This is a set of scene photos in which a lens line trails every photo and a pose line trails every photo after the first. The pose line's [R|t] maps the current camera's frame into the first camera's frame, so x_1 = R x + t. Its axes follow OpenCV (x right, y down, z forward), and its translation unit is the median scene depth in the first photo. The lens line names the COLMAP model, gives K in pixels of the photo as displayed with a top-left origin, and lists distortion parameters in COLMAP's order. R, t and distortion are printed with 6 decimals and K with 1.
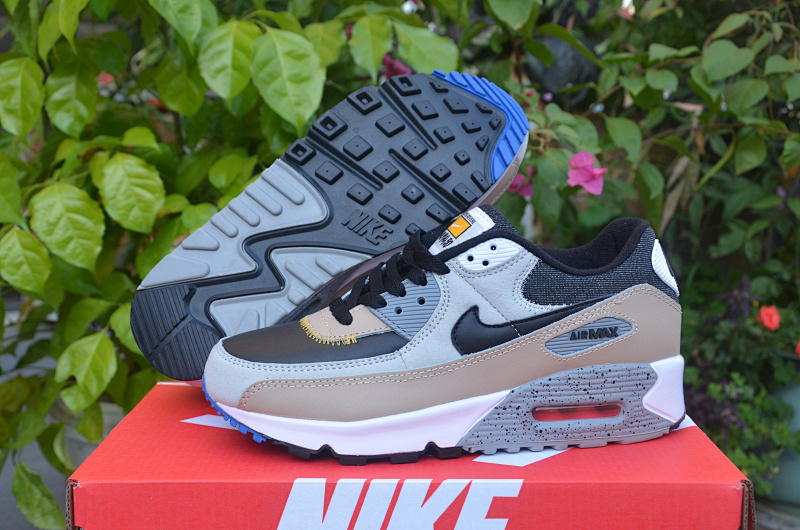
lens RADIAL K [[1102.9, 0, 389.8], [0, 1102.9, 271.1], [0, 0, 1]] dist [0.074509, 0.041399]
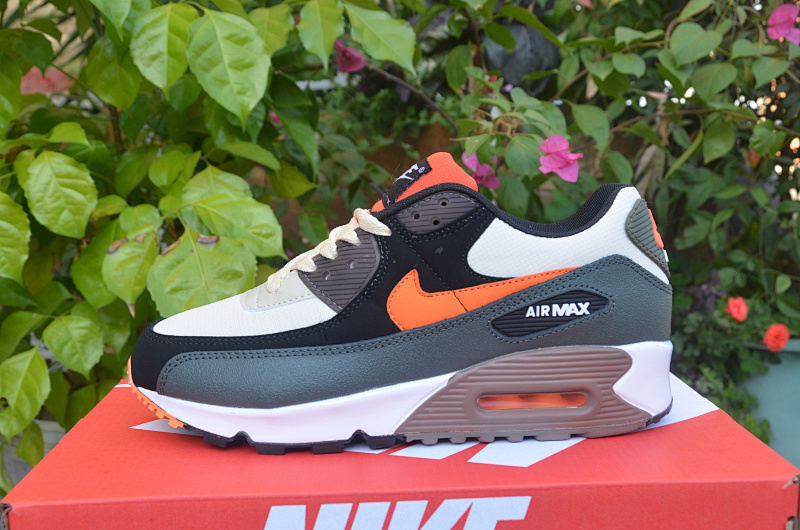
lens RADIAL K [[1036.9, 0, 408.9], [0, 1036.9, 293.1], [0, 0, 1]] dist [-0.014051, 0.051180]
pose [[0.998383, -0.028163, 0.049372, 0.007371], [0.027058, 0.999371, 0.022911, -0.001290], [-0.049986, -0.021538, 0.998518, 0.125482]]
